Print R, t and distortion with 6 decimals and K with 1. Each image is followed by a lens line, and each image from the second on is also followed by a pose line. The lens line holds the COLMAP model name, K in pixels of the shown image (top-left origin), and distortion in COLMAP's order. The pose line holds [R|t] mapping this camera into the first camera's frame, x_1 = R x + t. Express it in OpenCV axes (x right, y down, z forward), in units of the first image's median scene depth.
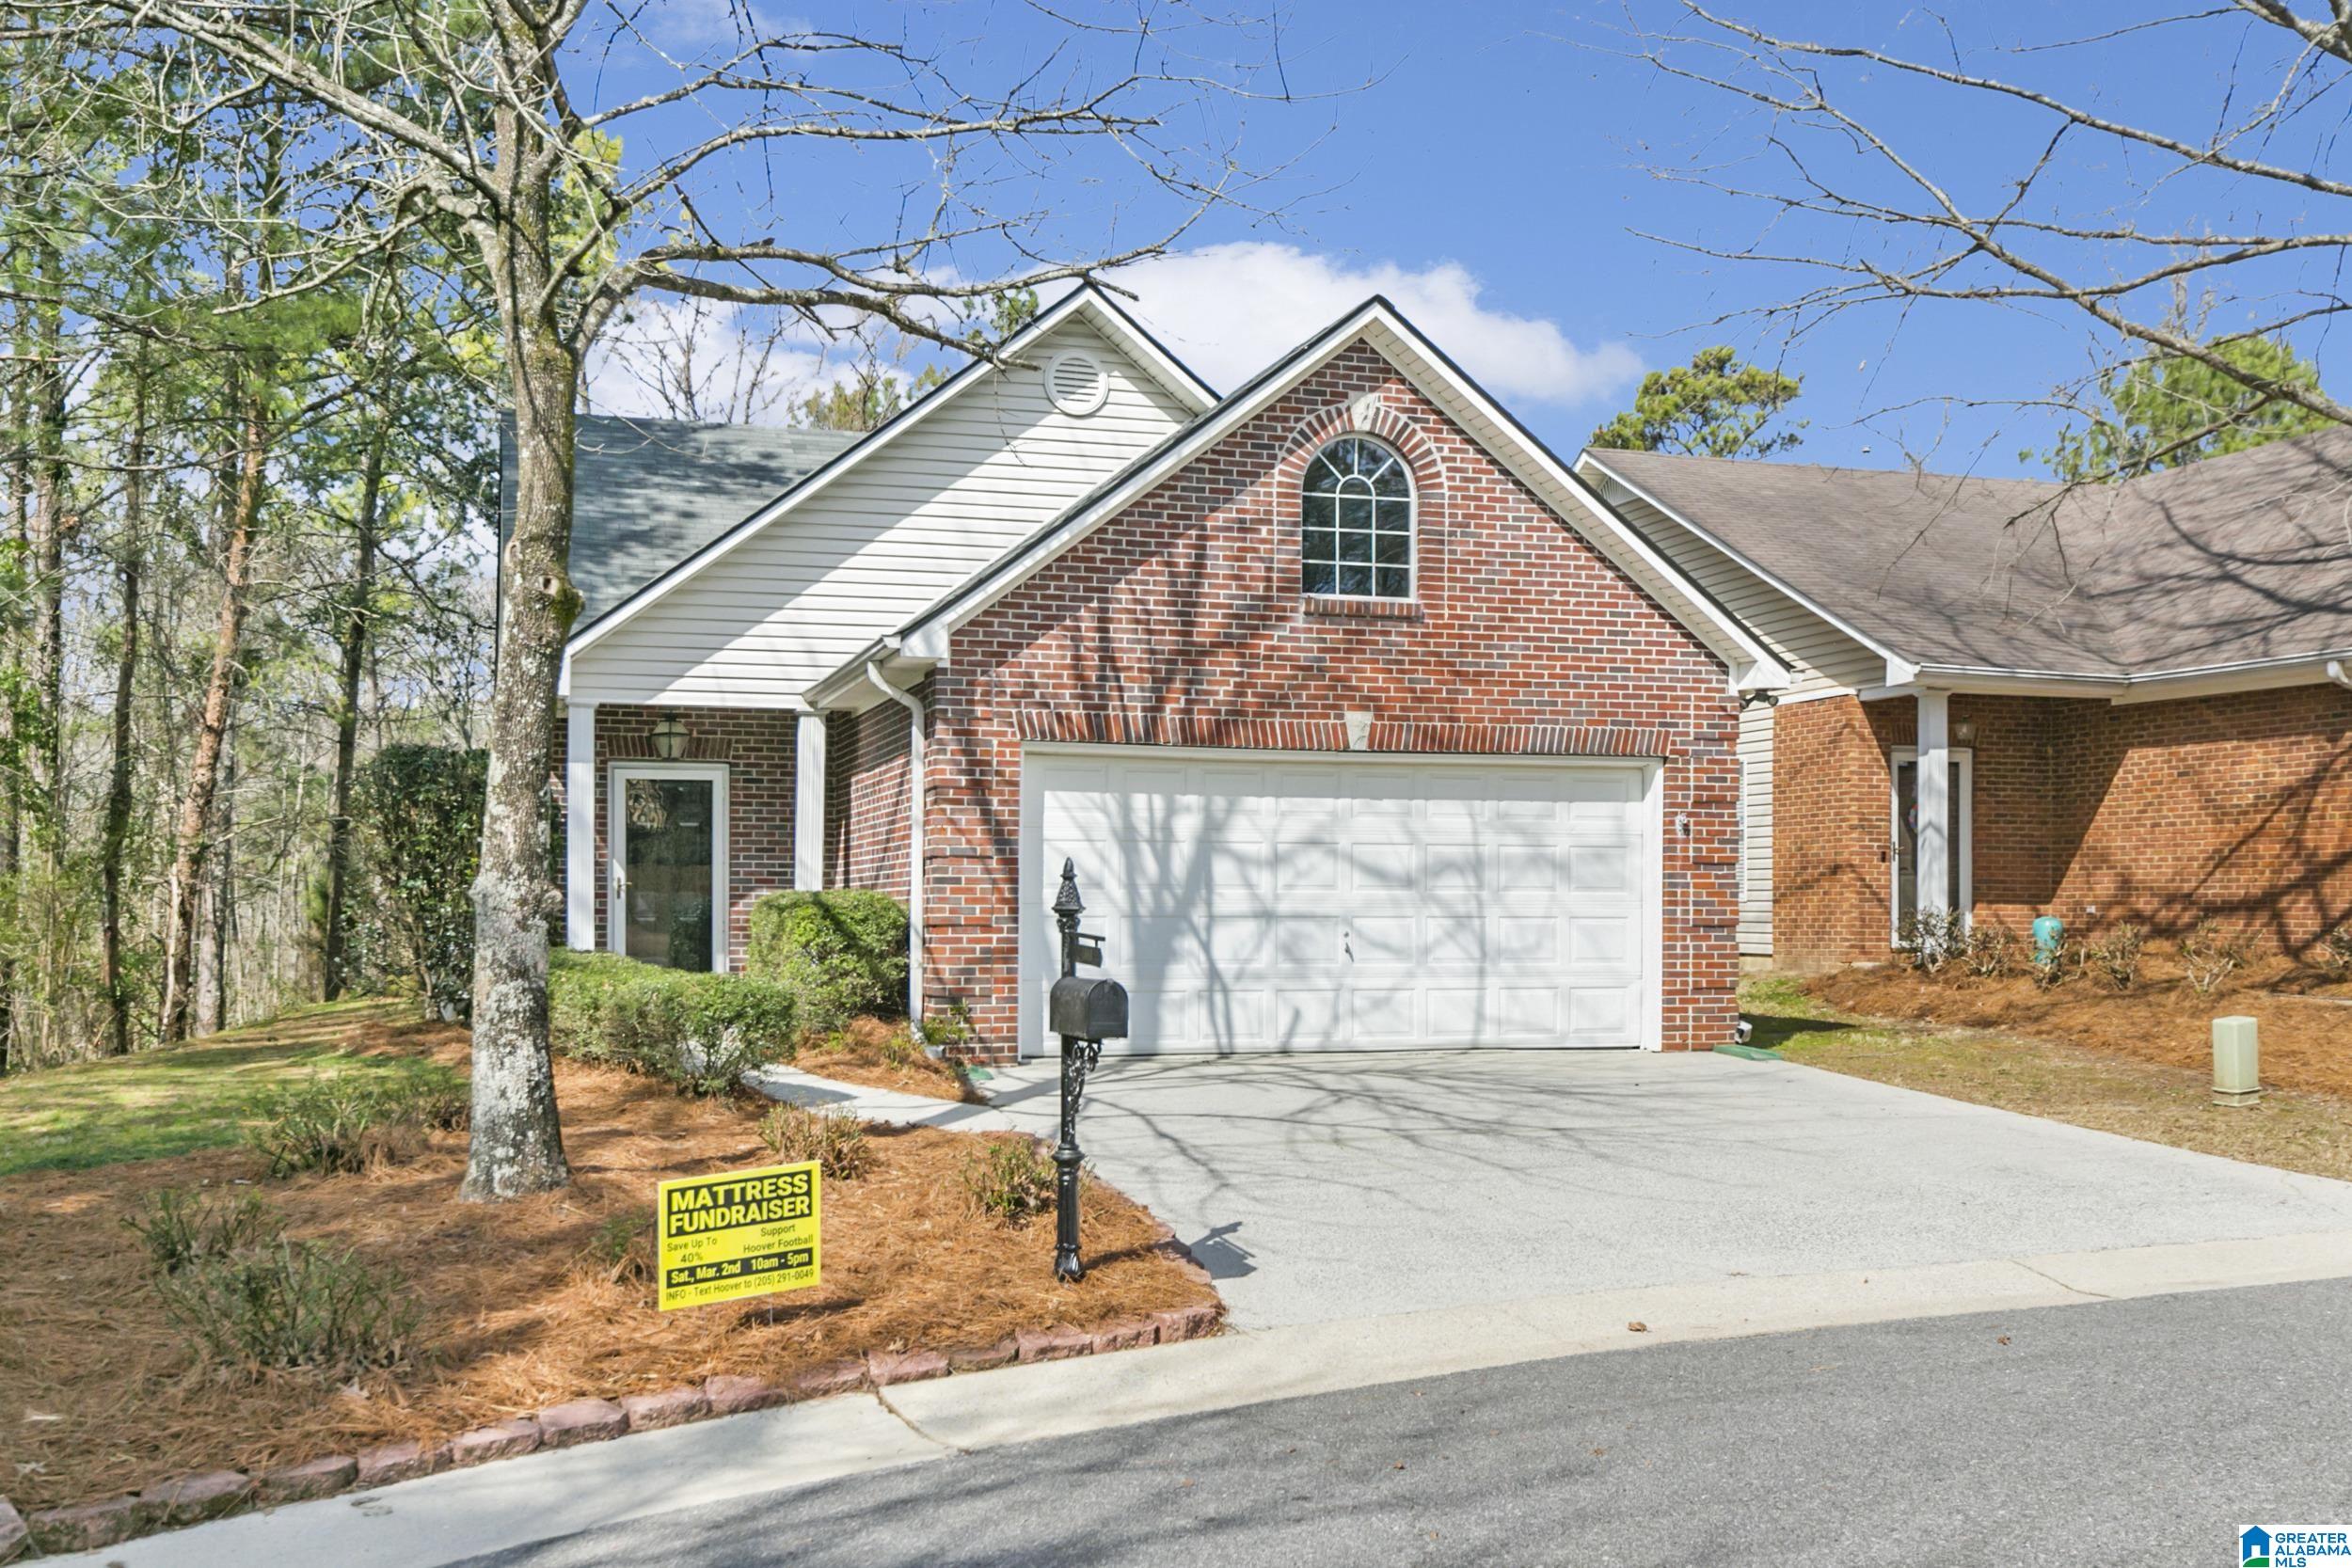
lens RADIAL K [[2240.6, 0, 1208.7], [0, 2240.6, 773.4], [0, 0, 1]] dist [0.002817, 0.000847]
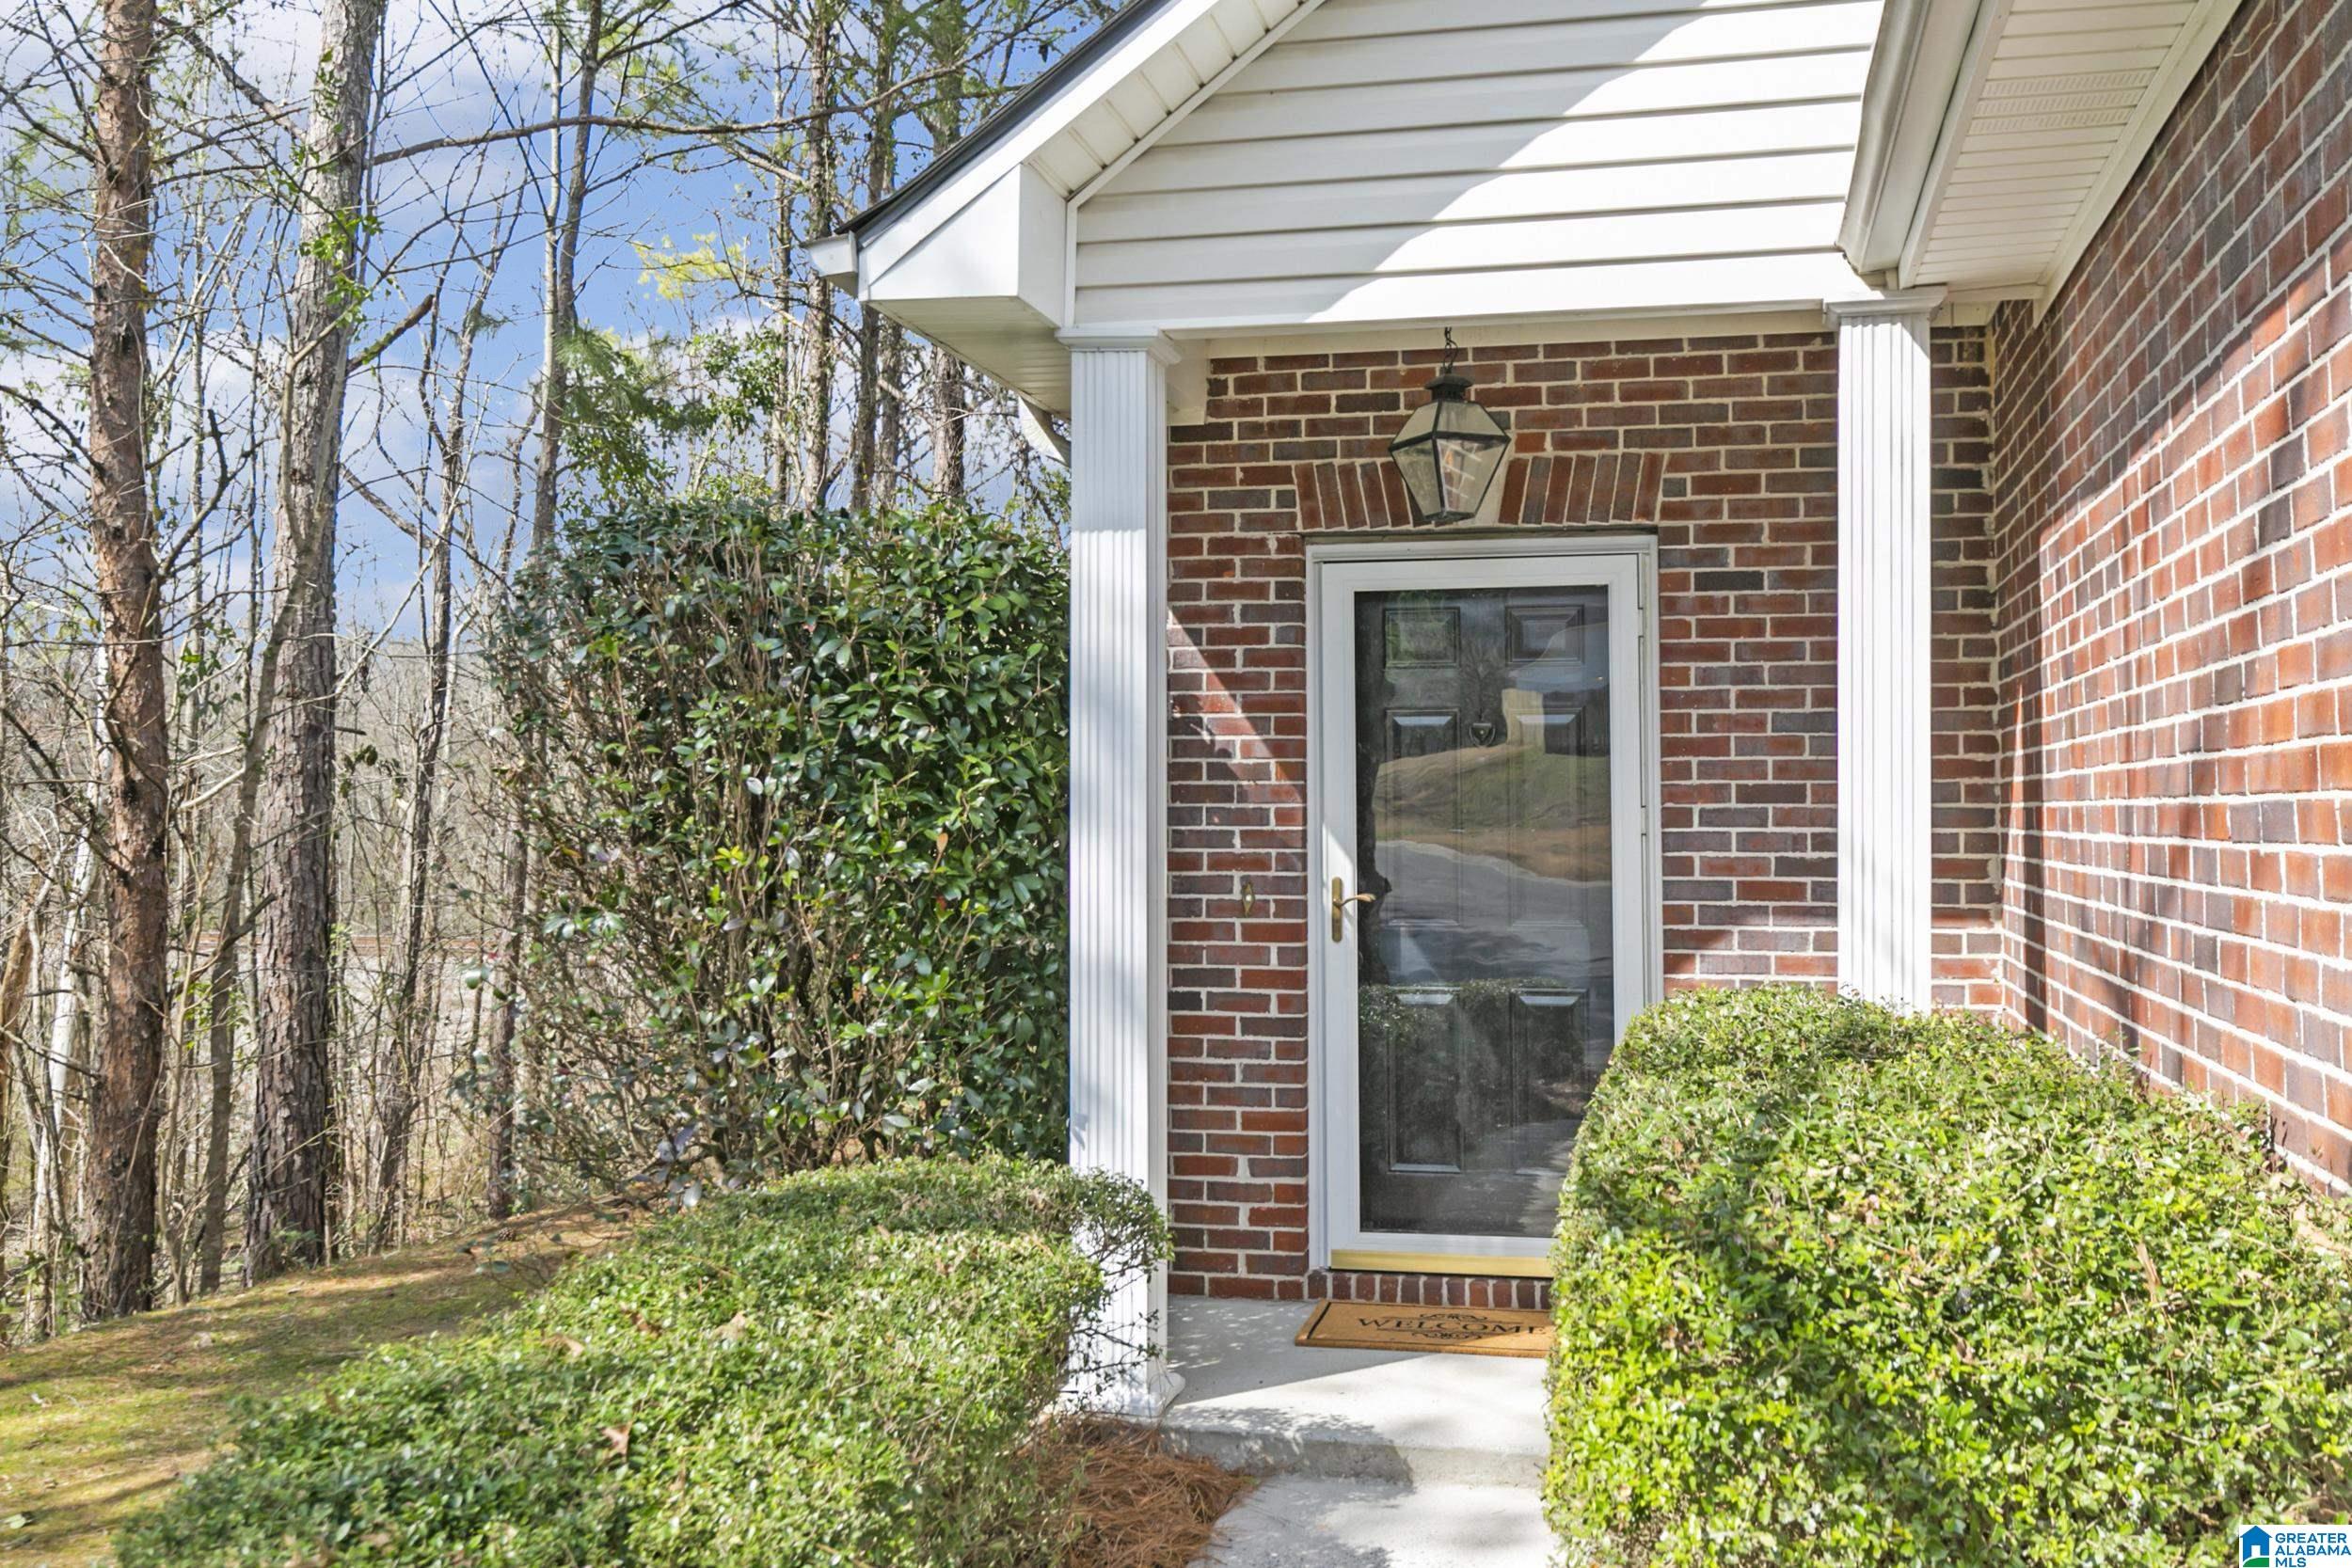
lens RADIAL K [[2240.6, 0, 1208.7], [0, 2240.6, 773.4], [0, 0, 1]] dist [0.002817, 0.000847]
pose [[0.856114, -0.013706, -0.516605, -0.105308], [0.037684, 0.998643, 0.035955, 0.017271], [0.515411, -0.050250, 0.855469, 0.712810]]
